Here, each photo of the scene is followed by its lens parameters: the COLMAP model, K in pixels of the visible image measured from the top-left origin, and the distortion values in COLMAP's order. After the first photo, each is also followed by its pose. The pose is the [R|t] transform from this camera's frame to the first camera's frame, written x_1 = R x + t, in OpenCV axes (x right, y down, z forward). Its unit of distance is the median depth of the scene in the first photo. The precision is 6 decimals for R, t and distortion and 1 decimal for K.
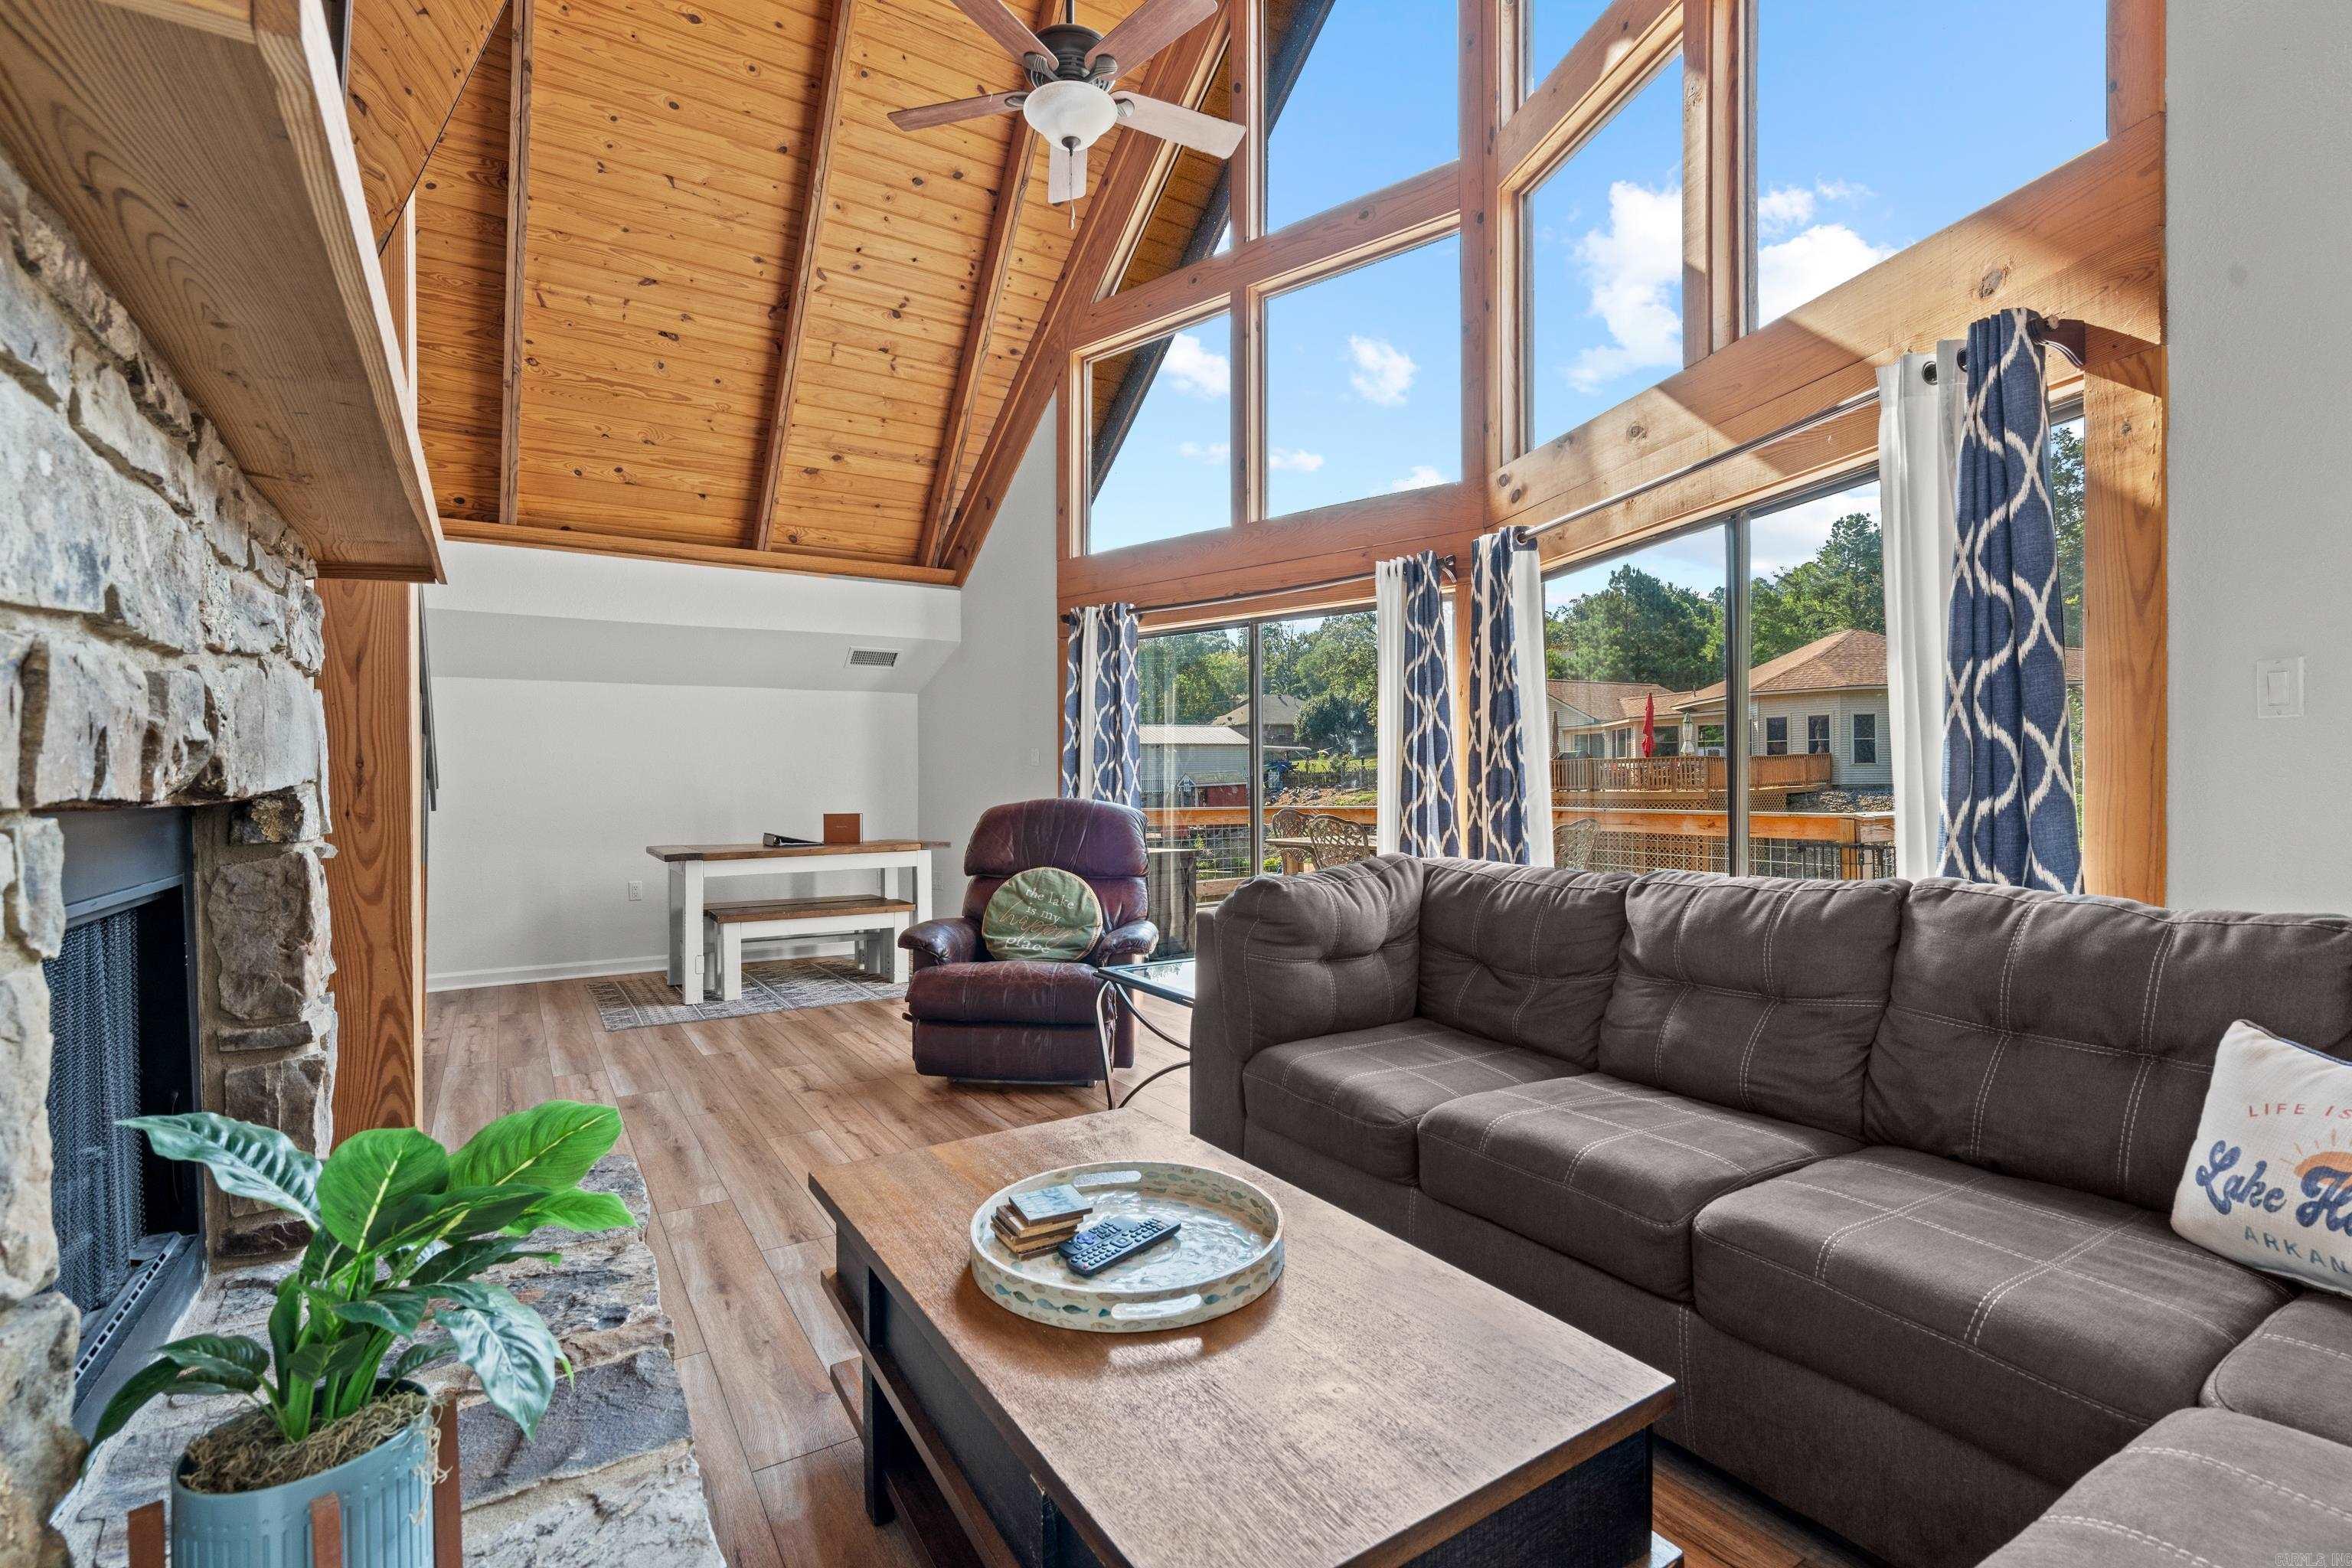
lens RADIAL K [[1061.4, 0, 1174.1], [0, 1061.4, 790.1], [0, 0, 1]] dist [0.007204, 0.000331]
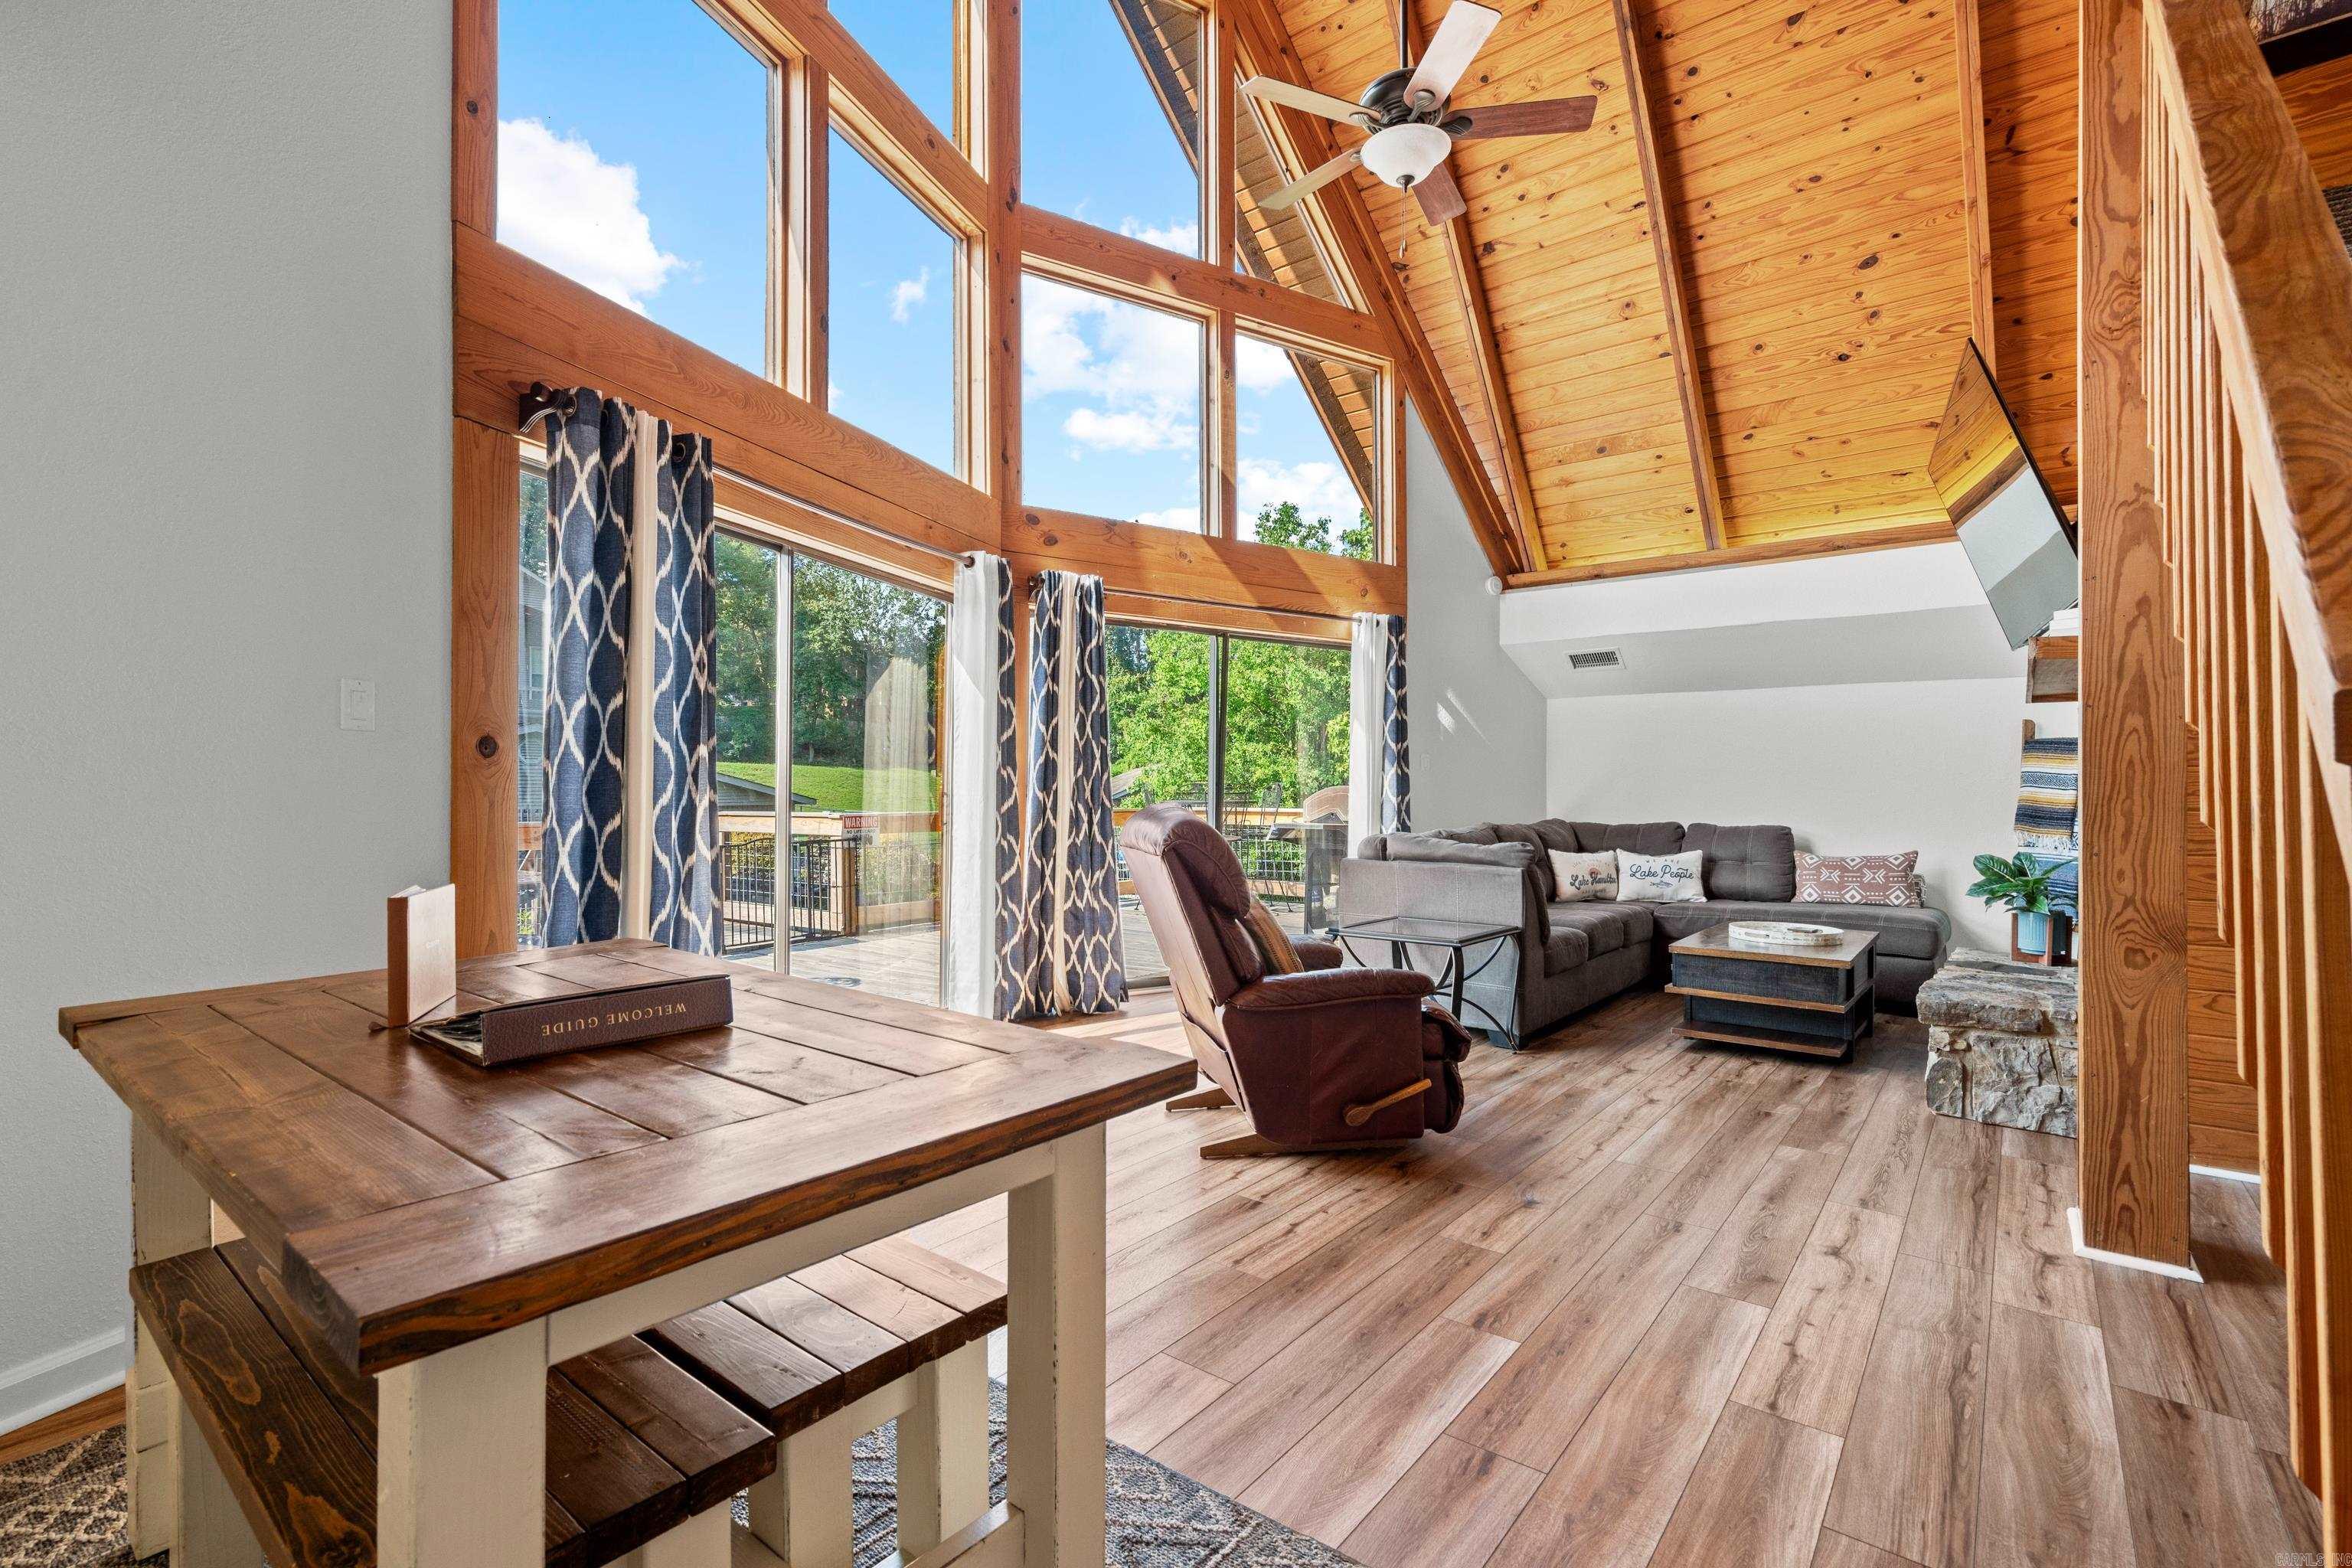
lens RADIAL K [[1061.4, 0, 1175.4], [0, 1061.4, 781.3], [0, 0, 1]] dist [0.007204, 0.000331]
pose [[-0.324709, 0.012321, 0.945734, -1.059568], [0.008011, 0.999915, -0.010277, 0.000145], [-0.945780, 0.004240, -0.324780, 1.625571]]
